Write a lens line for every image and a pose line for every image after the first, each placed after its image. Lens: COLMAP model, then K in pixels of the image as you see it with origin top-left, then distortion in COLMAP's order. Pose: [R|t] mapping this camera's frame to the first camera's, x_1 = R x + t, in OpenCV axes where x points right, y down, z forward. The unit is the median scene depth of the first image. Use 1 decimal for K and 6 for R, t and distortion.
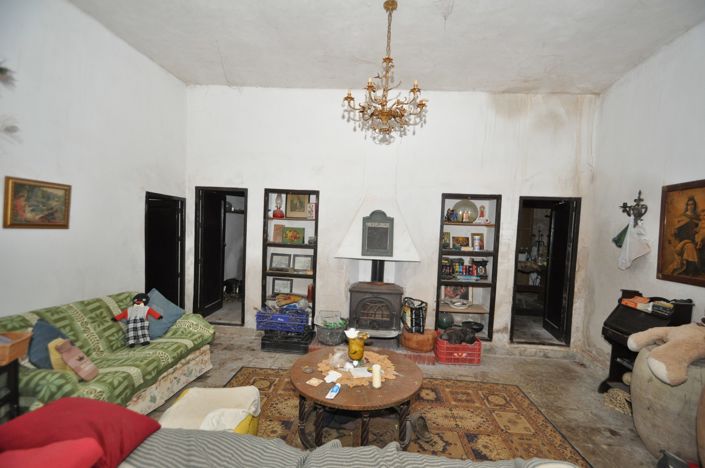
lens RADIAL K [[305.6, 0, 354.4], [0, 305.6, 244.9], [0, 0, 1]] dist [0.013166, -0.016205]
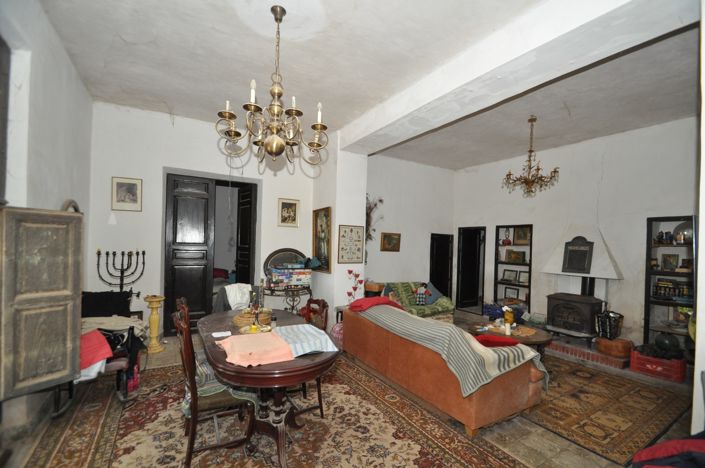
lens RADIAL K [[305.6, 0, 354.4], [0, 305.6, 244.9], [0, 0, 1]] dist [0.013166, -0.016205]
pose [[0.568144, -0.027426, -0.822472, 0.572207], [-0.051641, 0.996286, -0.068894, 0.053550], [0.821307, 0.081615, 0.564618, -0.443599]]
